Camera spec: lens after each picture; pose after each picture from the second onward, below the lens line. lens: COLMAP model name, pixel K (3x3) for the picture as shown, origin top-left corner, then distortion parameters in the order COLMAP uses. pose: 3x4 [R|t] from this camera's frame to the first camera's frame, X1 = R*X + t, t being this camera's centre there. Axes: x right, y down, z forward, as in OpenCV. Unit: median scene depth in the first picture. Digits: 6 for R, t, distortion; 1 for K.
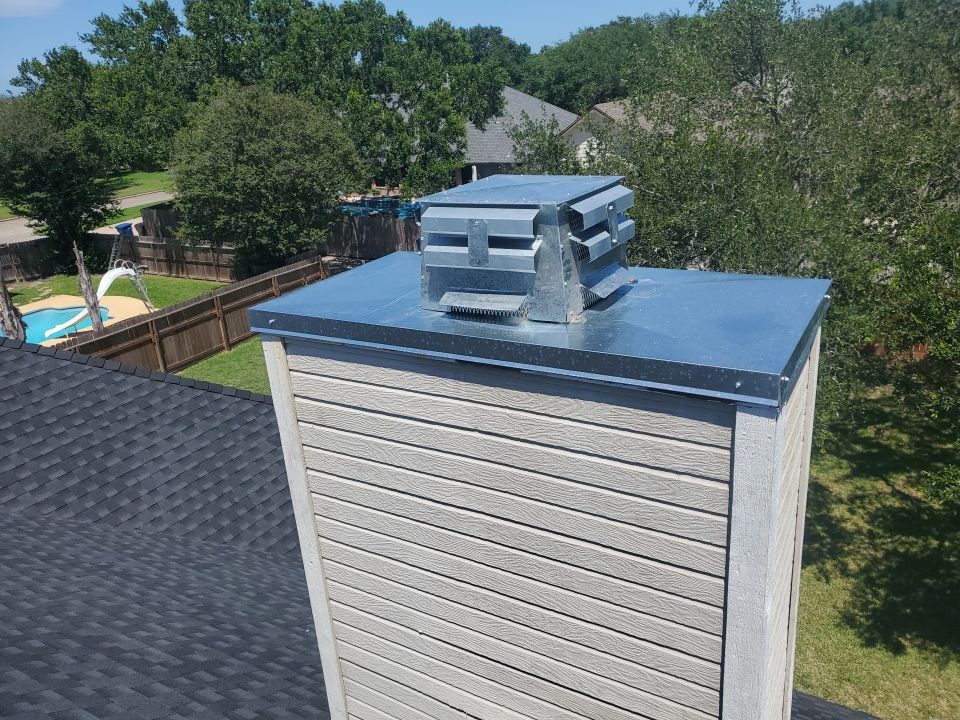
lens RADIAL K [[746.6, 0, 494.1], [0, 746.6, 347.0], [0, 0, 1]] dist [0.040025, -0.046007]
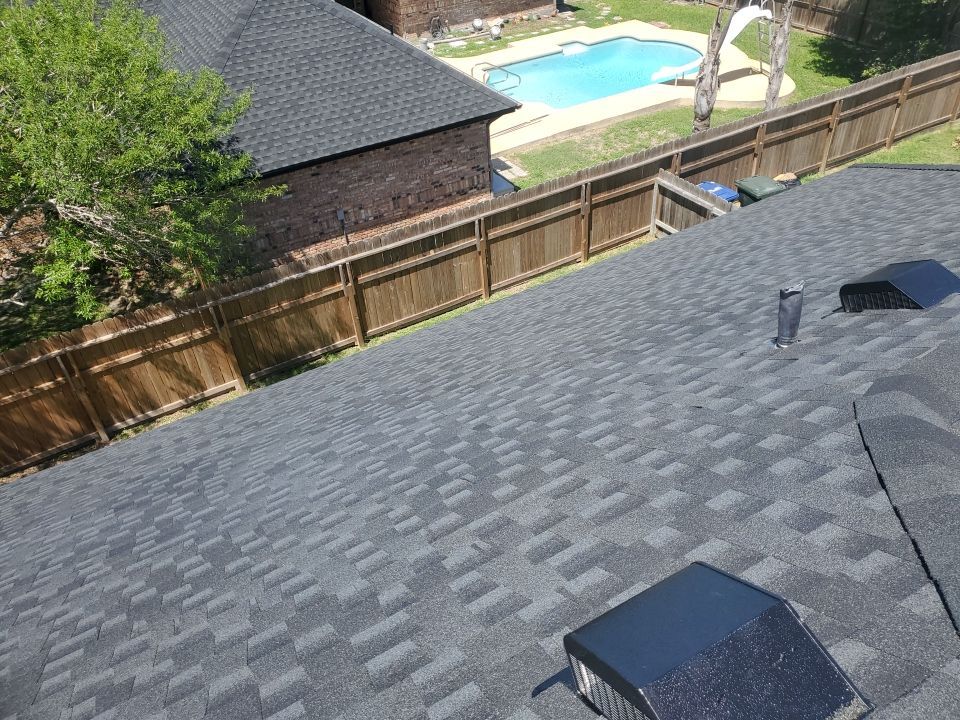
lens RADIAL K [[743.3, 0, 493.8], [0, 743.3, 350.9], [0, 0, 1]] dist [0.036303, -0.038795]
pose [[0.871663, 0.327539, -0.364585, -0.355366], [-0.183824, 0.908074, 0.376311, -0.022005], [0.454327, -0.260996, 0.851744, 0.102989]]
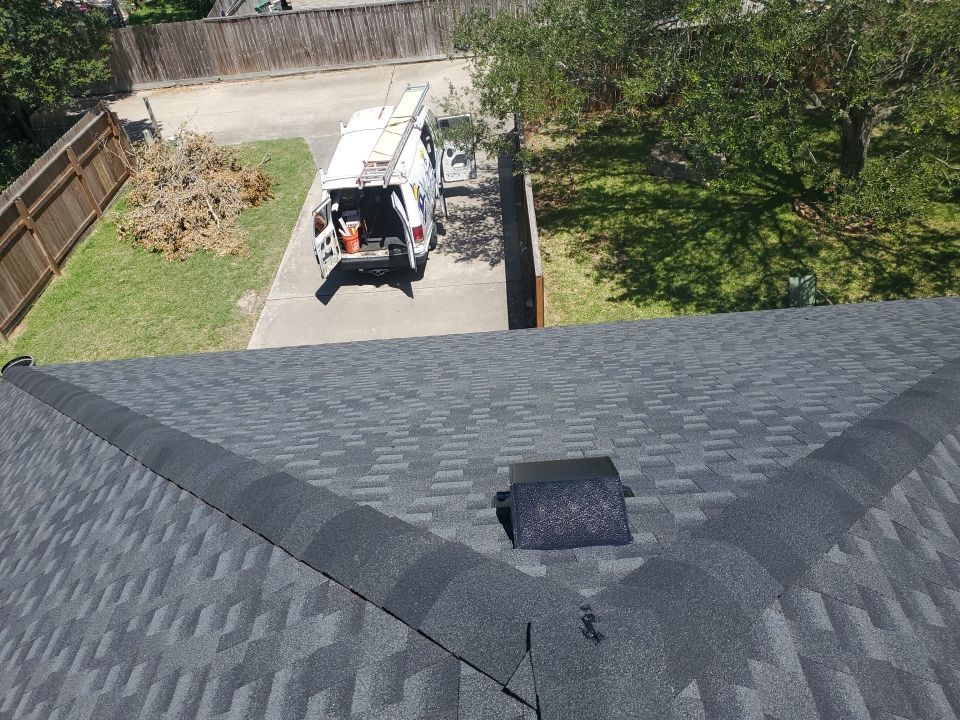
lens RADIAL K [[746.6, 0, 480.9], [0, 746.6, 368.7], [0, 0, 1]] dist [0.040025, -0.046007]
pose [[0.860763, -0.332931, 0.385024, -0.313859], [0.207300, 0.920144, 0.332207, -0.062294], [-0.464880, -0.206136, 0.861043, 0.236084]]
